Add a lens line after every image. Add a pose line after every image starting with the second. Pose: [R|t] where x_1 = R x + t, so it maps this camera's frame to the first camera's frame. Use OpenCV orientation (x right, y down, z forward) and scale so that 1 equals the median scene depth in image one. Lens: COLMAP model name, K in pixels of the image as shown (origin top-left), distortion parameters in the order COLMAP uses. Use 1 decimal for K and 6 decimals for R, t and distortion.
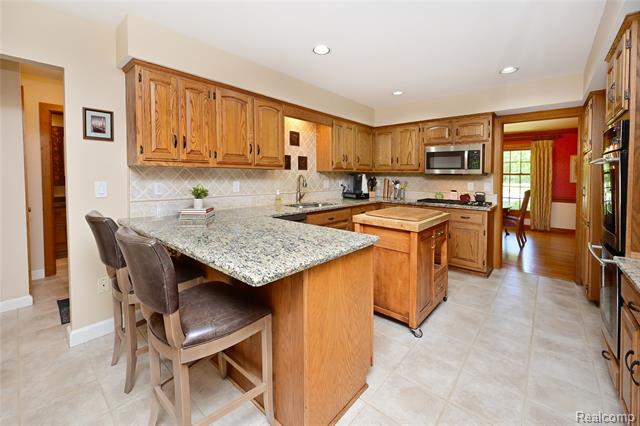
lens RADIAL K [[261.0, 0, 302.4], [0, 261.0, 212.3], [0, 0, 1]] dist [-0.001410, -0.000130]
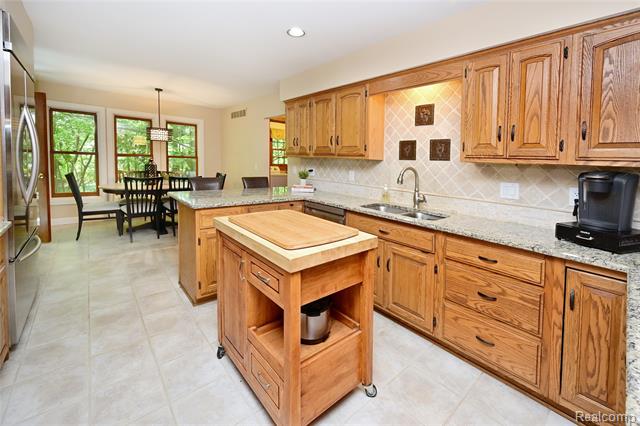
lens RADIAL K [[261.0, 0, 302.4], [0, 261.0, 212.3], [0, 0, 1]] dist [-0.001410, -0.000130]
pose [[-0.138148, 0.174606, -0.974899, 0.873863], [-0.182449, 0.963005, 0.198329, -0.133392], [0.973462, 0.205268, -0.101181, 0.961116]]
